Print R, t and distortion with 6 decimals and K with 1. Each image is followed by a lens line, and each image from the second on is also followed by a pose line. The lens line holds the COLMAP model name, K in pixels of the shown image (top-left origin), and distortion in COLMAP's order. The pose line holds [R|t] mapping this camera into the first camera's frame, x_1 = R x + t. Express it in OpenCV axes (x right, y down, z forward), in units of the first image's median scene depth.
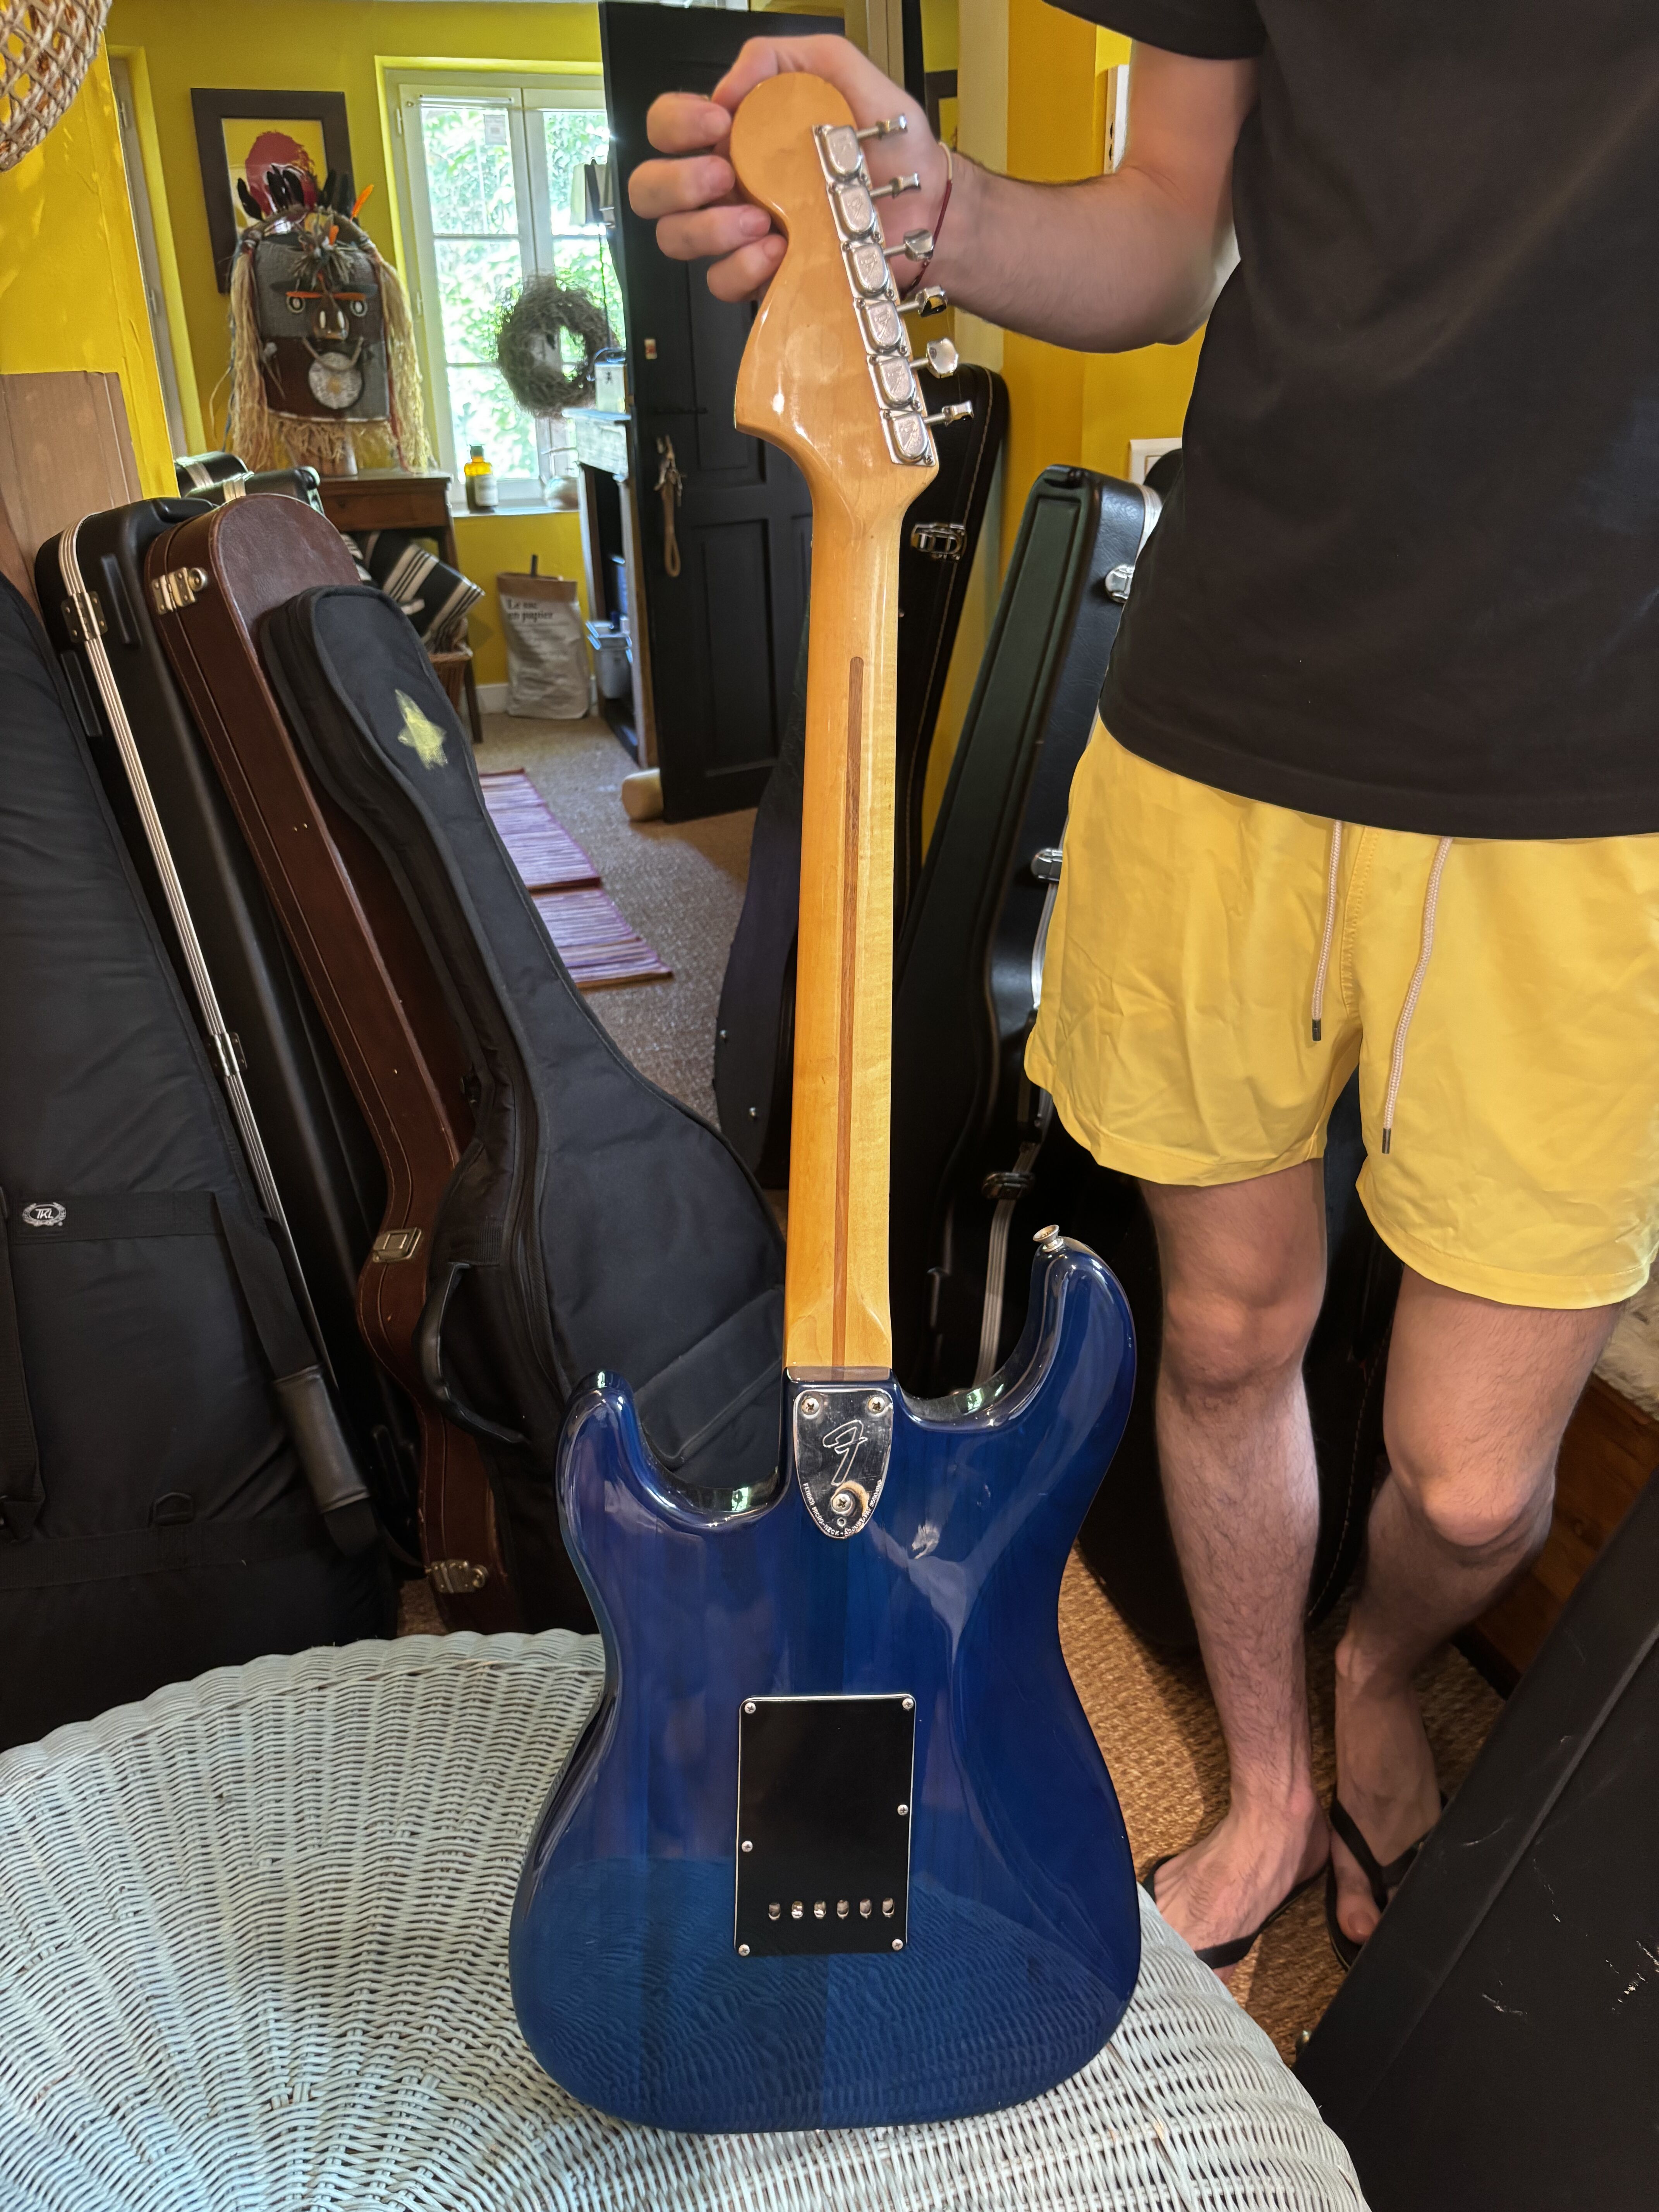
lens RADIAL K [[1685.8, 0, 842.3], [0, 1685.8, 1094.4], [0, 0, 1]] dist [0.033472, -0.054712]
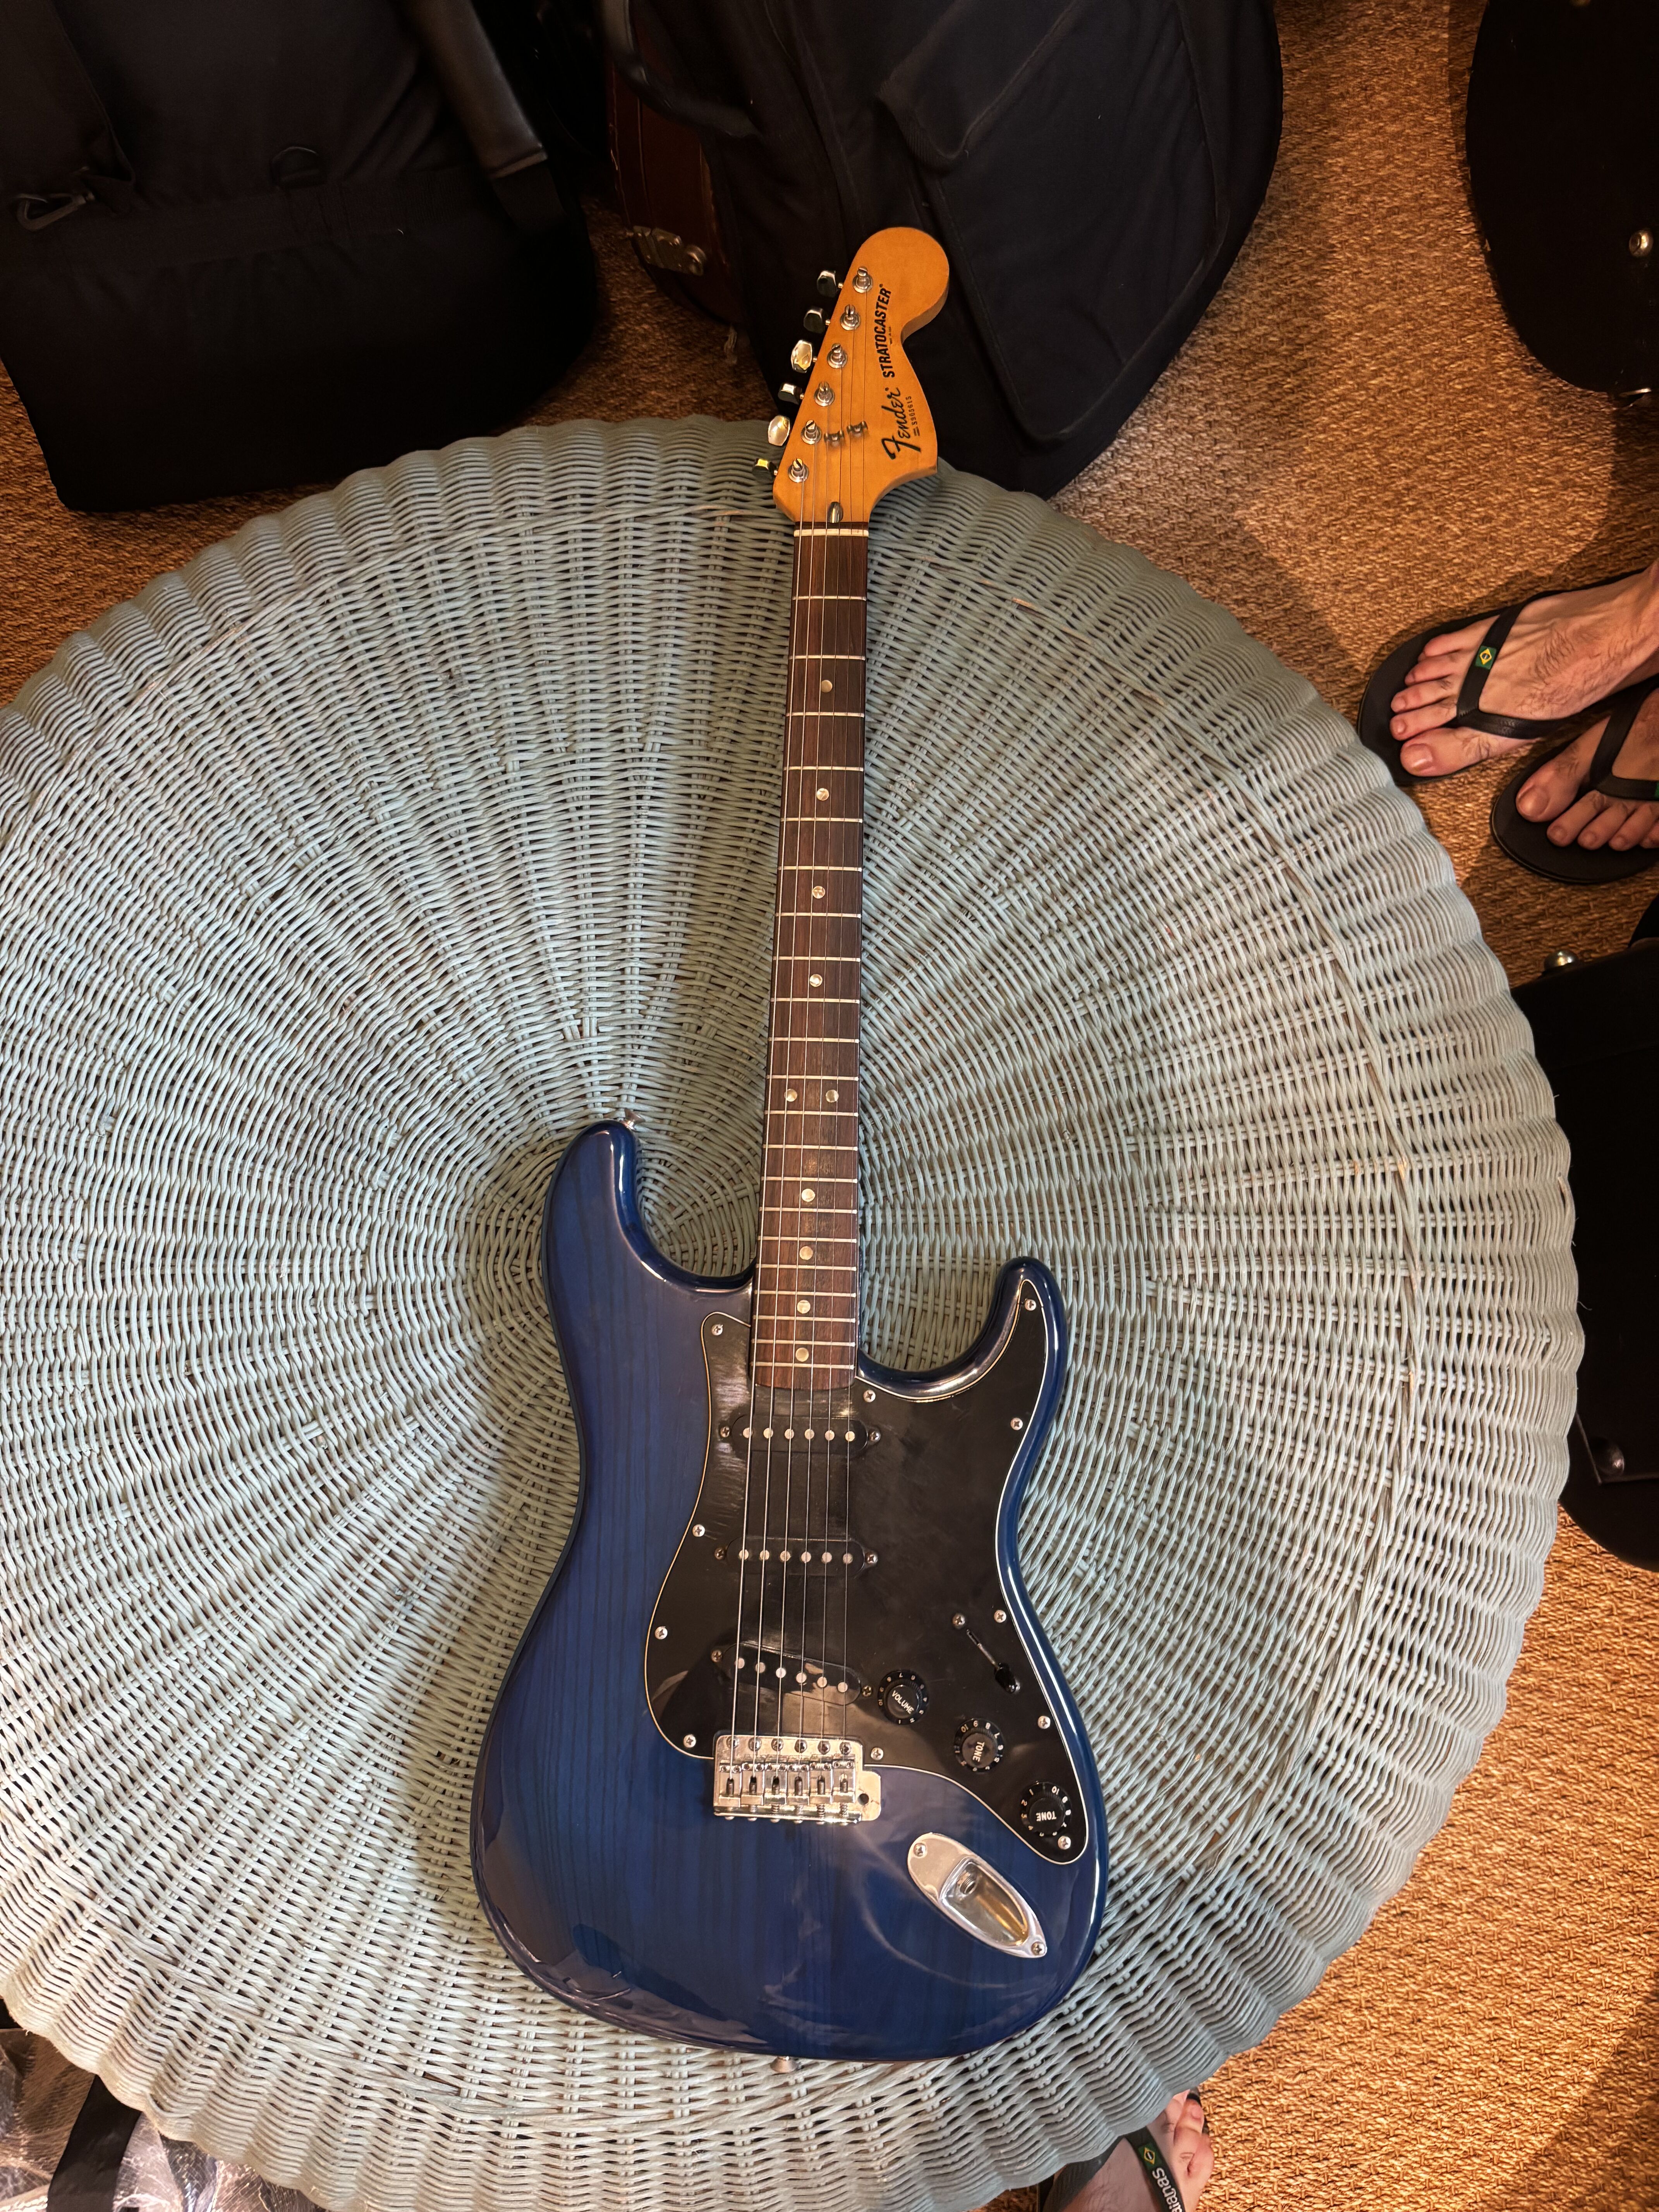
lens RADIAL K [[1685.8, 0, 817.2], [0, 1685.8, 1081.3], [0, 0, 1]] dist [0.033472, -0.054712]
pose [[0.992136, 0.110531, -0.058721, -0.059887], [-0.009438, 0.533897, 0.845497, -0.154976], [0.124805, -0.838294, 0.530742, 0.230835]]
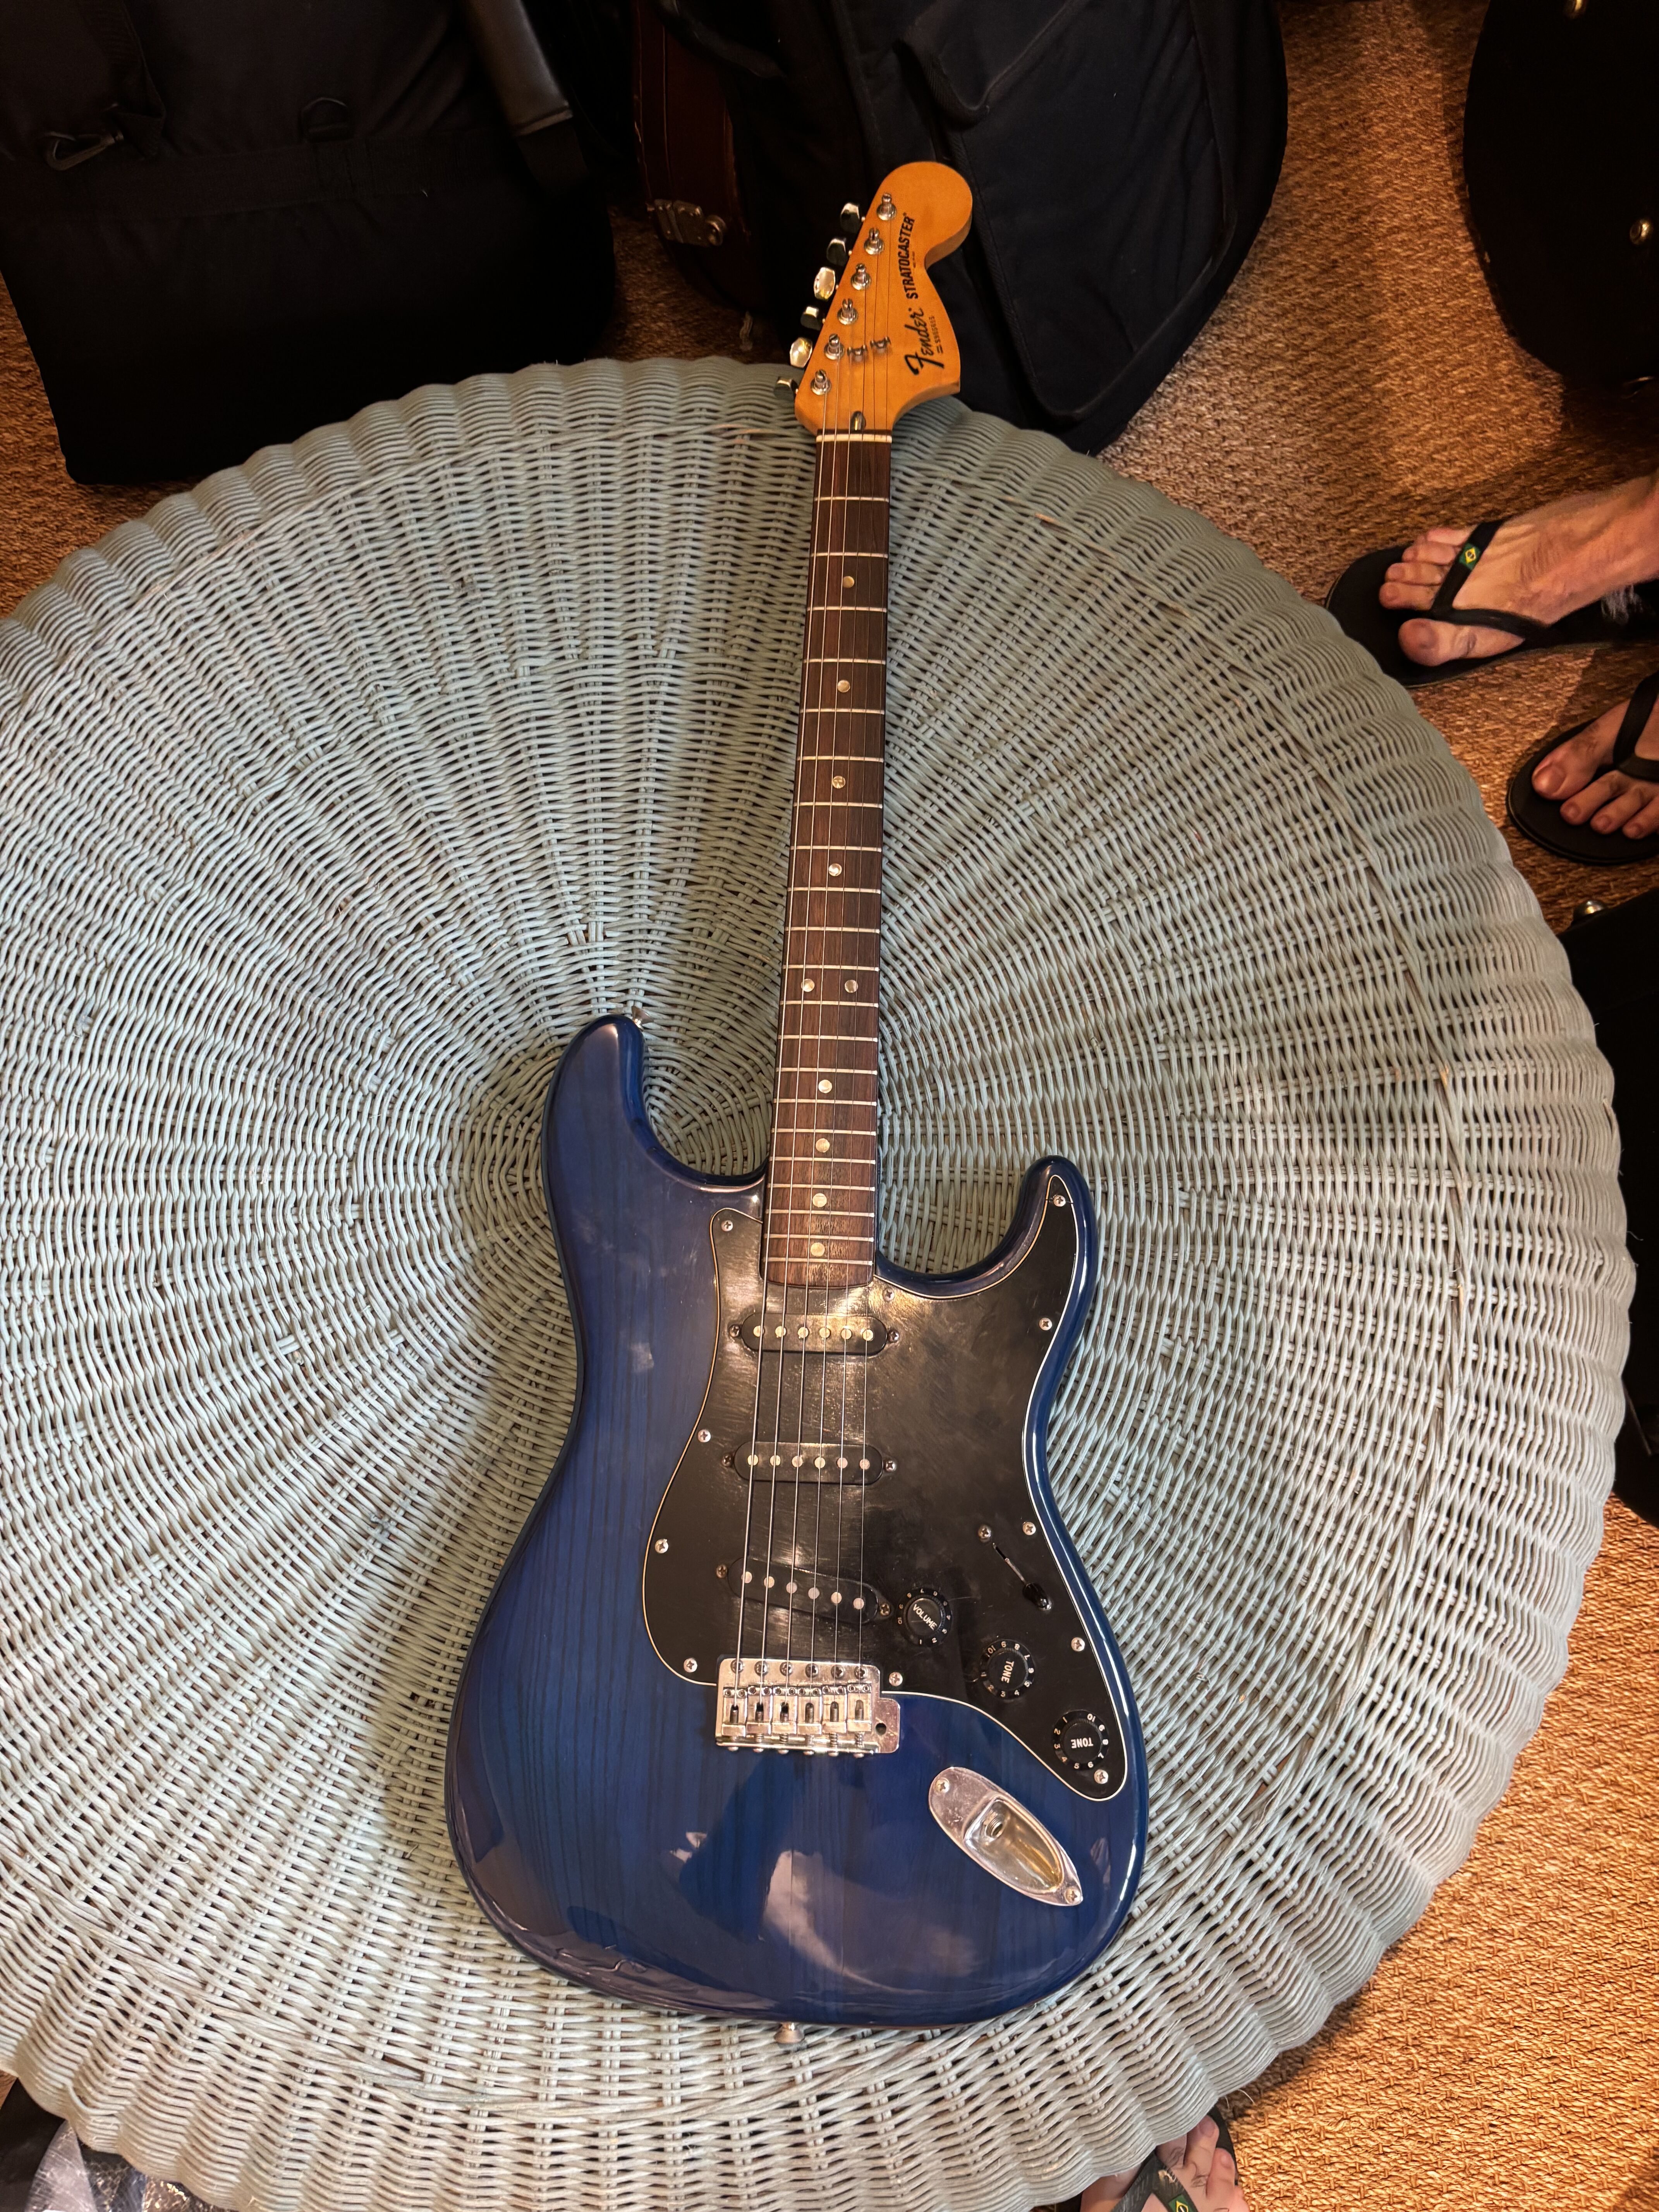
lens RADIAL K [[1685.8, 0, 818.4], [0, 1685.8, 1090.4], [0, 0, 1]] dist [0.033472, -0.054712]
pose [[0.991482, 0.118372, -0.054335, -0.064406], [-0.030347, 0.615635, 0.787447, -0.083267], [0.126662, -0.779090, 0.613983, 0.171944]]
